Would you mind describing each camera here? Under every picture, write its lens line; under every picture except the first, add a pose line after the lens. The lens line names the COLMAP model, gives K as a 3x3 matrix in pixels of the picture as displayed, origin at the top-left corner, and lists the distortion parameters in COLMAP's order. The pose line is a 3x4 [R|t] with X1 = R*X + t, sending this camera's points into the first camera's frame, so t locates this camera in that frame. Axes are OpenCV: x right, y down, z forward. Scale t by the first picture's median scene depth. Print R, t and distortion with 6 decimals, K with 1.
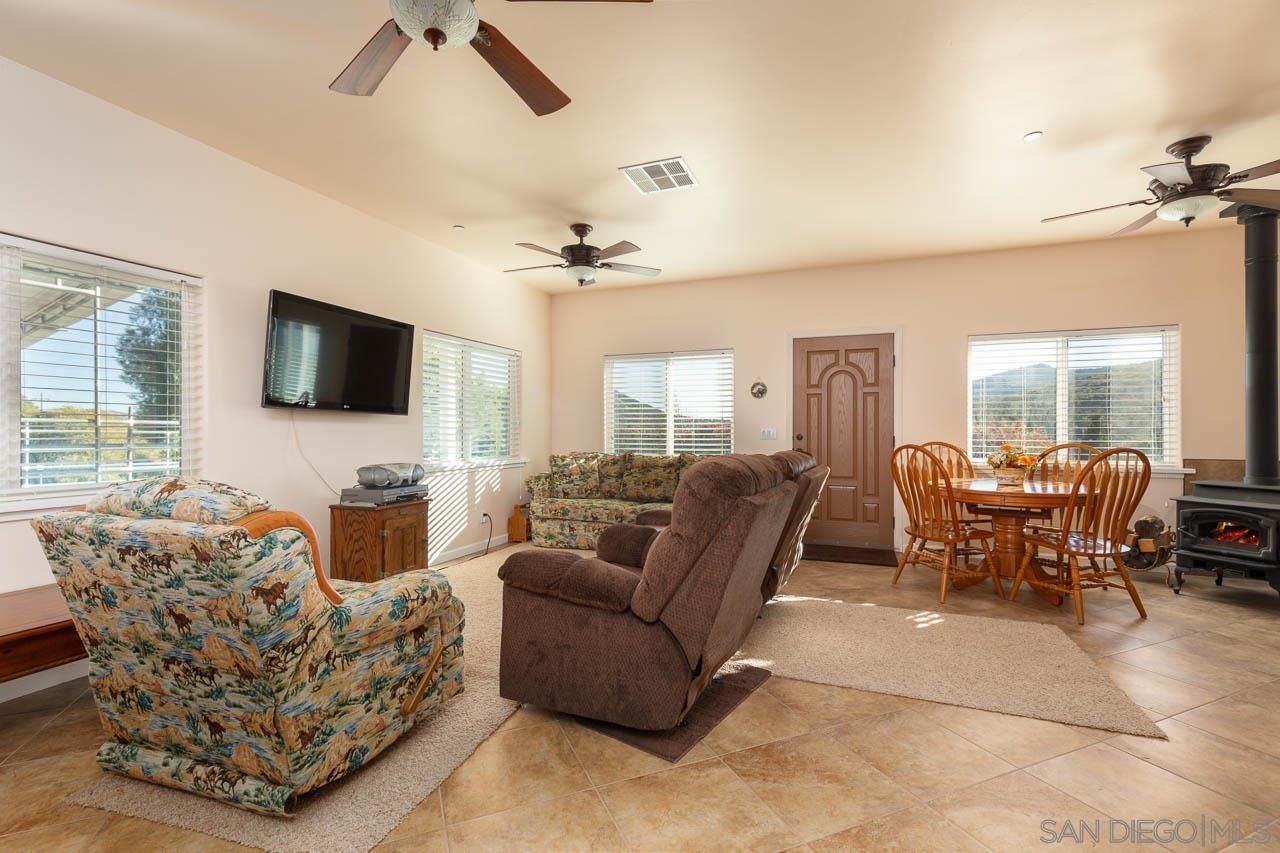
lens RADIAL K [[567.5, 0, 634.0], [0, 567.5, 429.0], [0, 0, 1]] dist [0.003796, 0.000733]
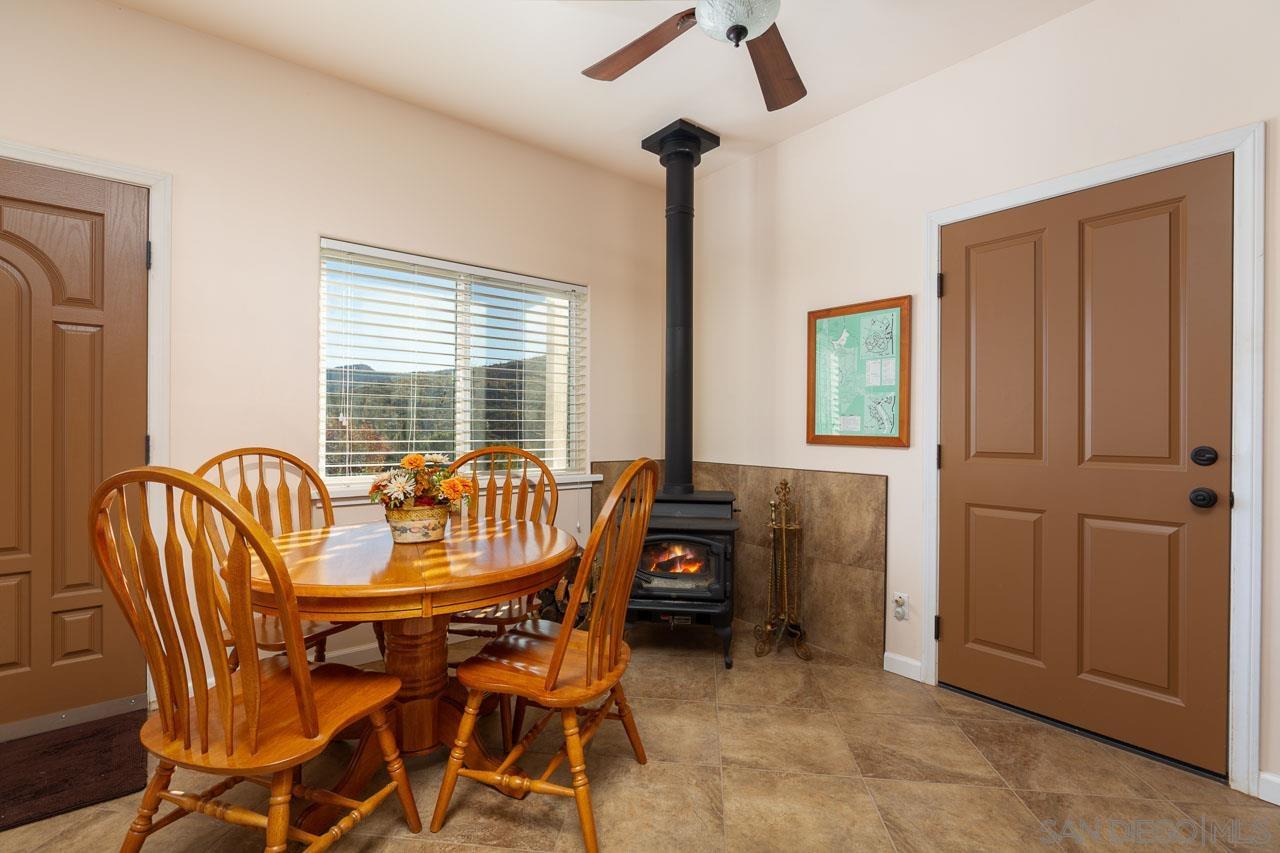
lens RADIAL K [[602.1, 0, 640.0], [0, 602.1, 426.5], [0, 0, 1]] dist [-0.001884, -0.000180]
pose [[0.497537, 0.002517, 0.867439, 0.576386], [-0.003526, 0.999993, -0.000879, 0.010099], [-0.867436, -0.002621, 0.497543, 1.057612]]
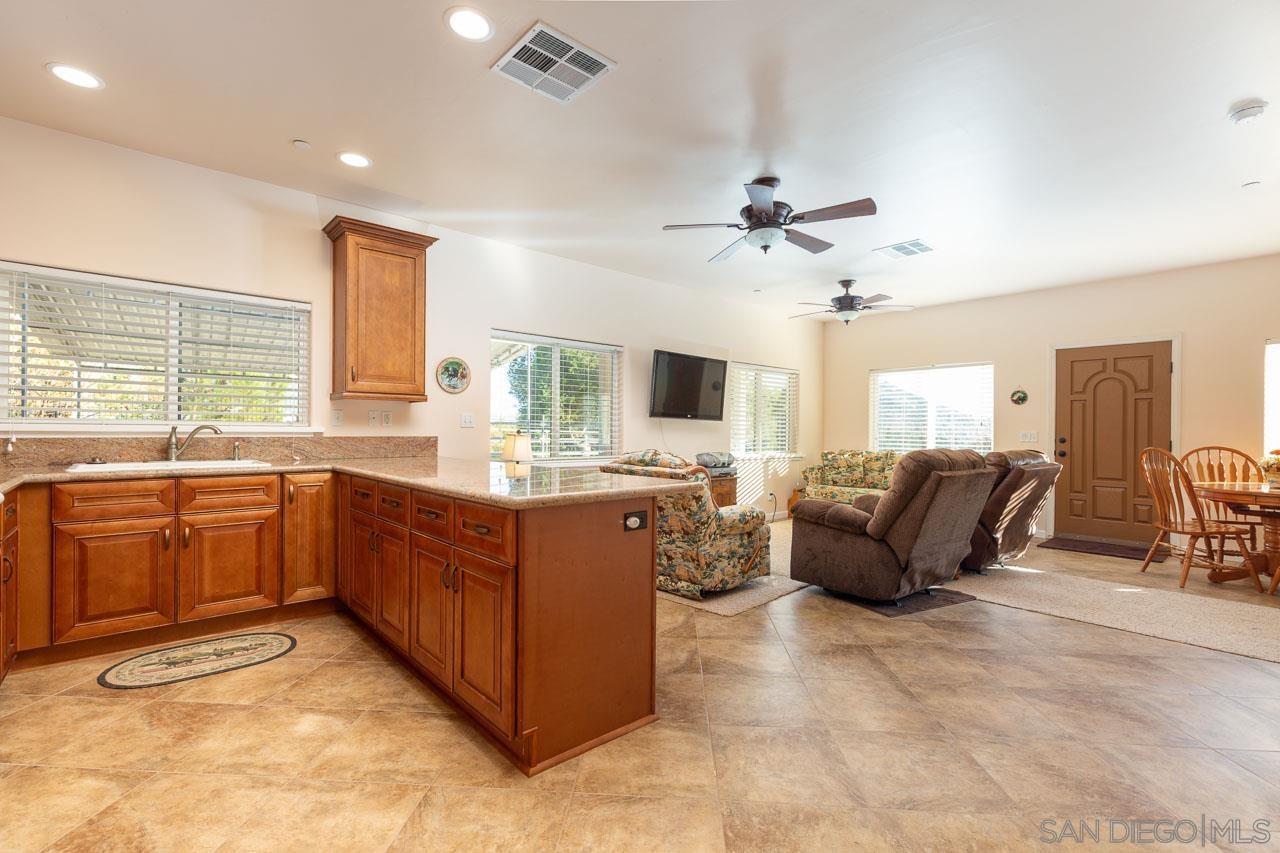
lens RADIAL K [[567.5, 0, 634.0], [0, 567.5, 429.0], [0, 0, 1]] dist [0.003796, 0.000733]
pose [[0.891631, 0.006845, -0.452710, 0.130634], [-0.008035, 0.999967, -0.000705, -0.000260], [0.452691, 0.004266, 0.891657, -0.812899]]
